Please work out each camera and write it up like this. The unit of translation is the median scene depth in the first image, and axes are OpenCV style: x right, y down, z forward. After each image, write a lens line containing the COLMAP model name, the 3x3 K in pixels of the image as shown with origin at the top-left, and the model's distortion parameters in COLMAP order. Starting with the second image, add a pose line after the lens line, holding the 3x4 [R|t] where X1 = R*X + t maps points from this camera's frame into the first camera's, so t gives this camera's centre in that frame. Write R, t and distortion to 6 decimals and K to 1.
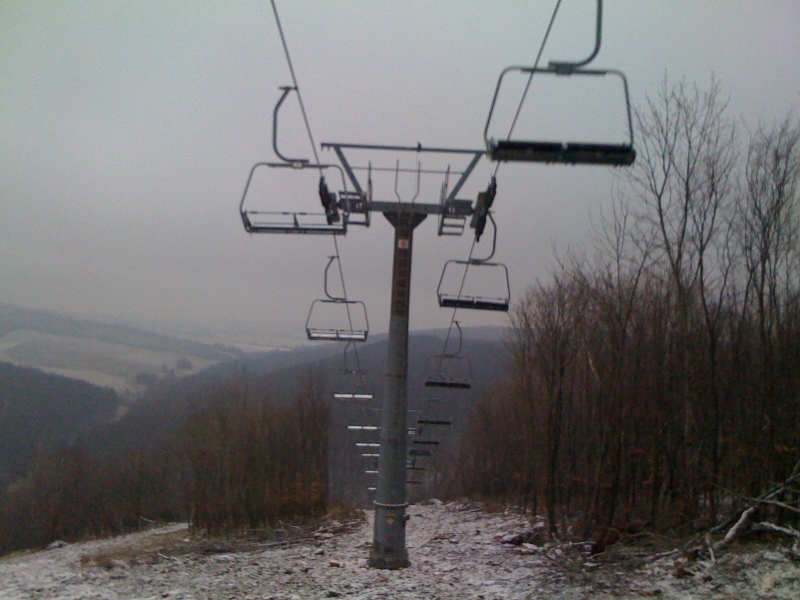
lens RADIAL K [[854.7, 0, 400.0], [0, 854.7, 300.0], [0, 0, 1]] dist [0.076150, -0.302058]
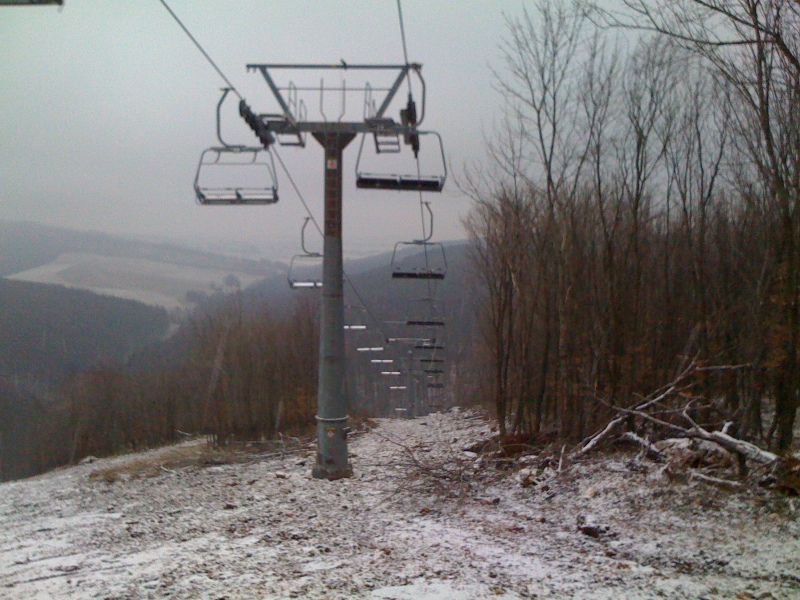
lens RADIAL K [[854.7, 0, 400.0], [0, 854.7, 300.0], [0, 0, 1]] dist [0.076150, -0.302058]
pose [[0.998264, -0.031094, -0.050014, 0.127780], [0.036125, 0.994020, 0.103049, -0.007910], [0.046510, -0.104677, 0.993418, -0.010211]]
